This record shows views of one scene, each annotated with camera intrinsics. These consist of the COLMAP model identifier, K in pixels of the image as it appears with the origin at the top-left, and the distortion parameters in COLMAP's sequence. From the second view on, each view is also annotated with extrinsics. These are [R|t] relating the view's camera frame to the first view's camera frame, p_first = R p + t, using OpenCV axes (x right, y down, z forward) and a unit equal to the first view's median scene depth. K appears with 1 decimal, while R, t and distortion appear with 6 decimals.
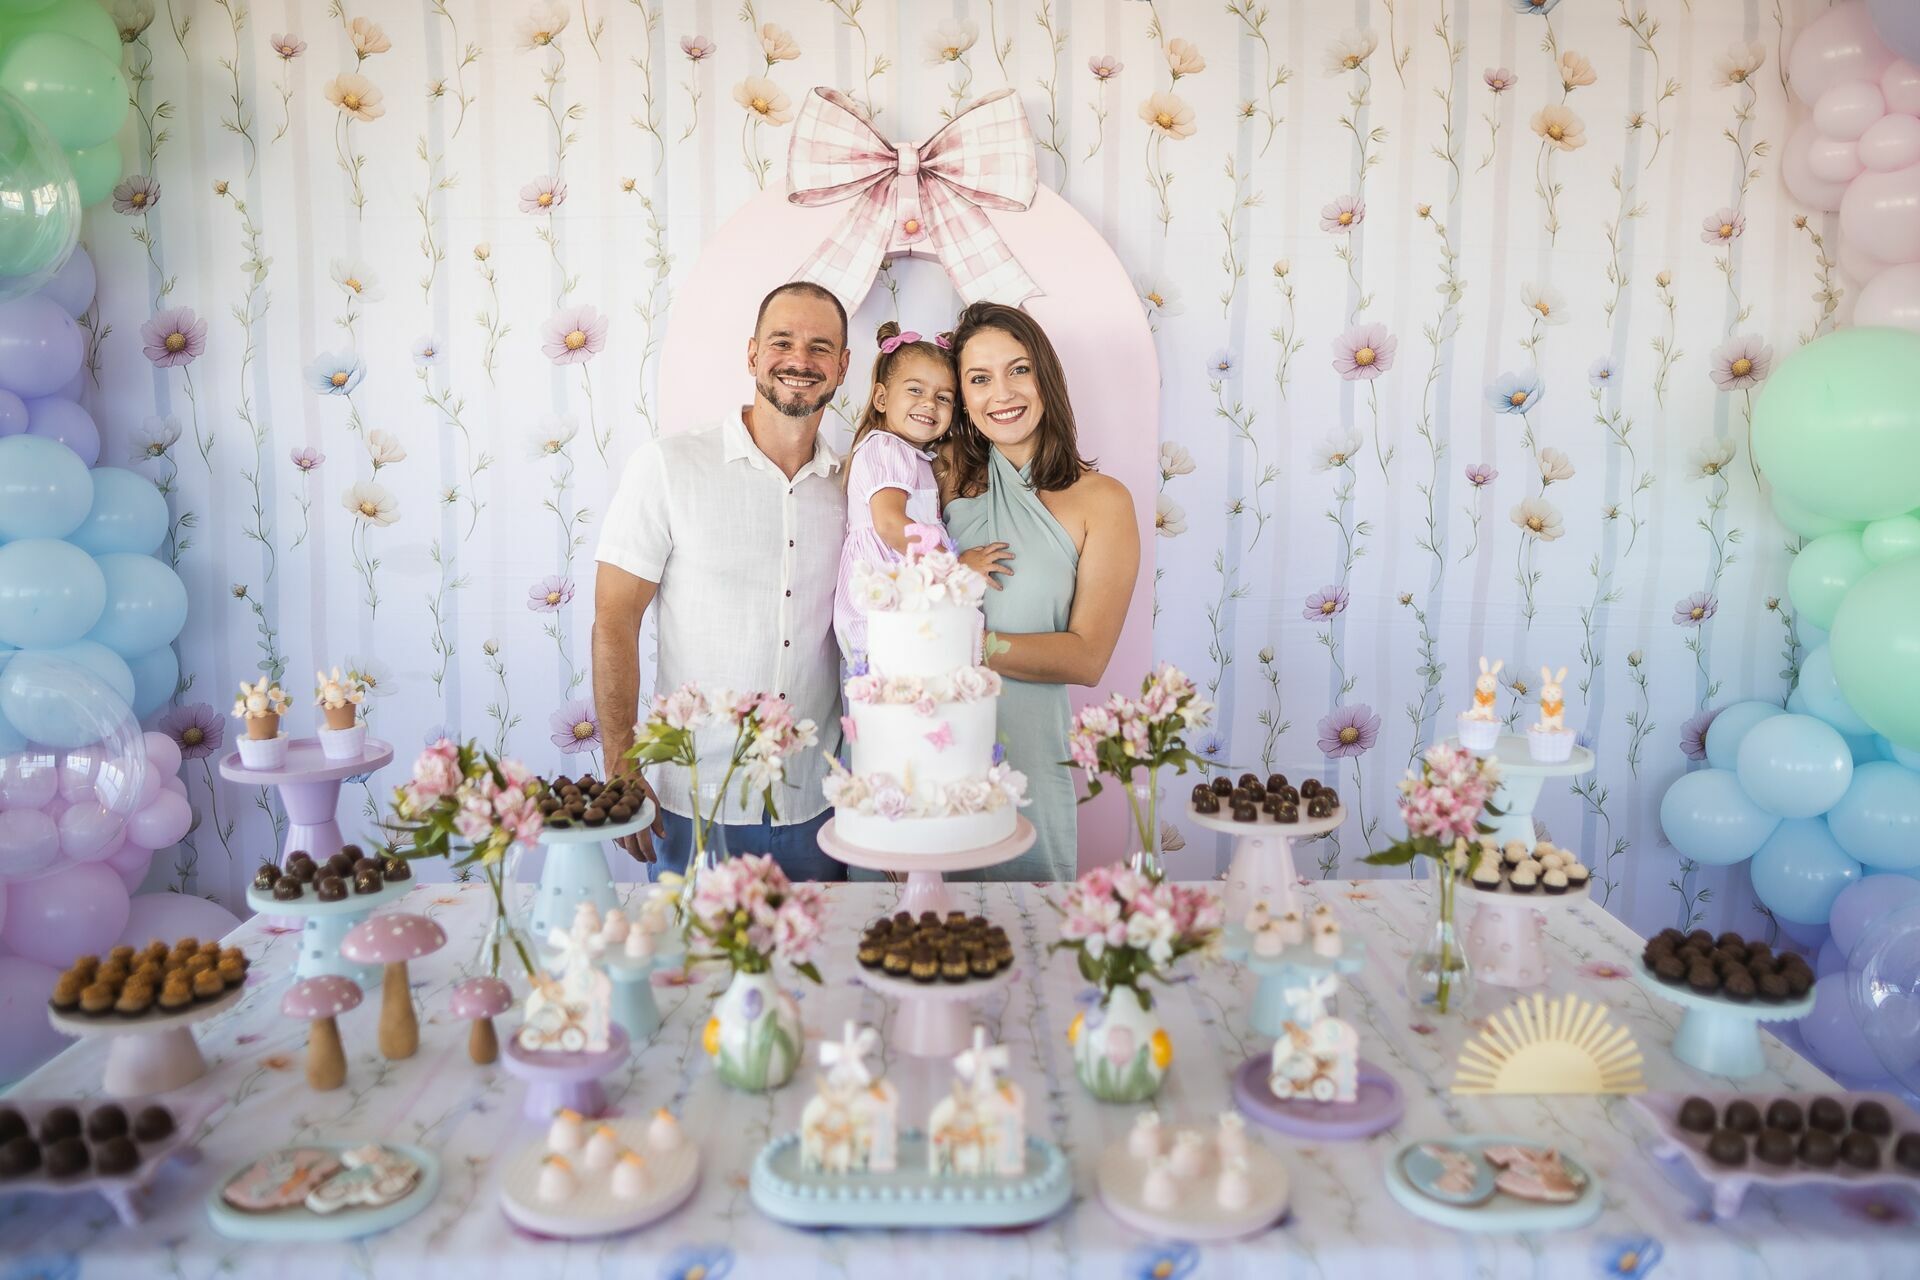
lens RADIAL K [[1979.0, 0, 995.1], [0, 1979.0, 674.7], [0, 0, 1]] dist [0.036796, 0.000000]
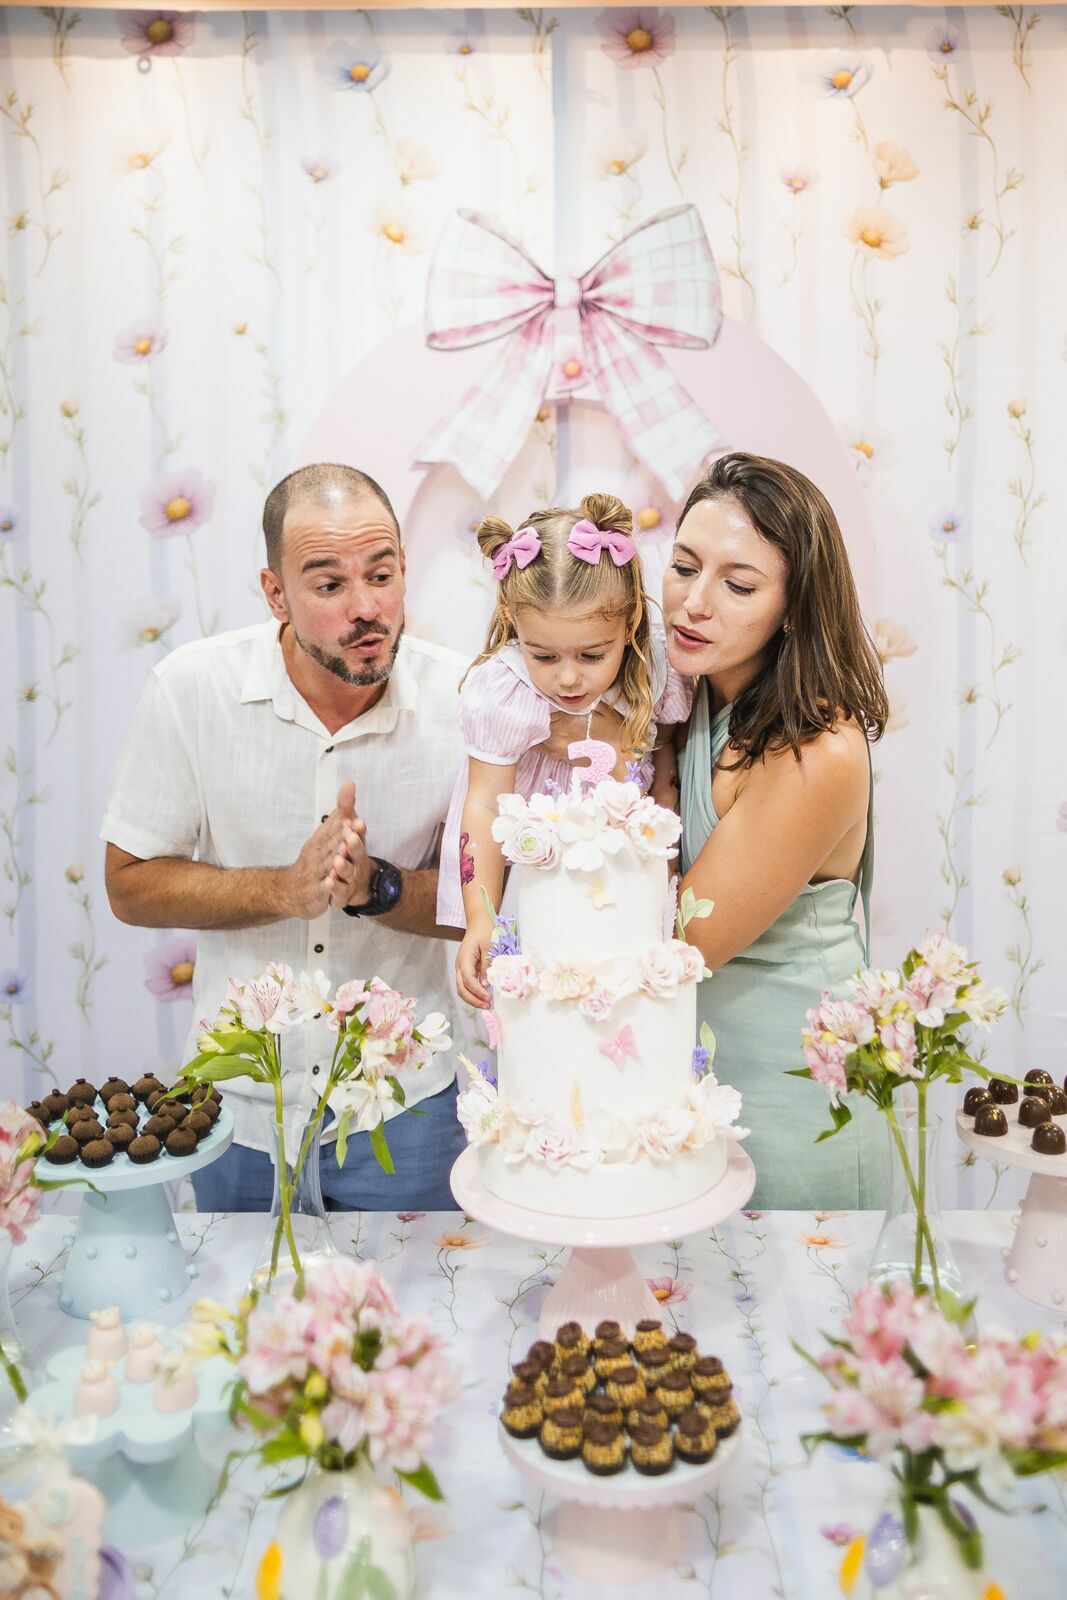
lens RADIAL K [[1649.2, 0, 577.7], [0, 1649.2, 636.8], [0, 0, 1]] dist [0.036796, 0.000000]
pose [[0.999187, -0.013630, -0.037930, -0.014792], [0.009848, 0.995119, -0.098186, -0.044436], [0.039083, 0.097733, 0.994445, 0.317486]]
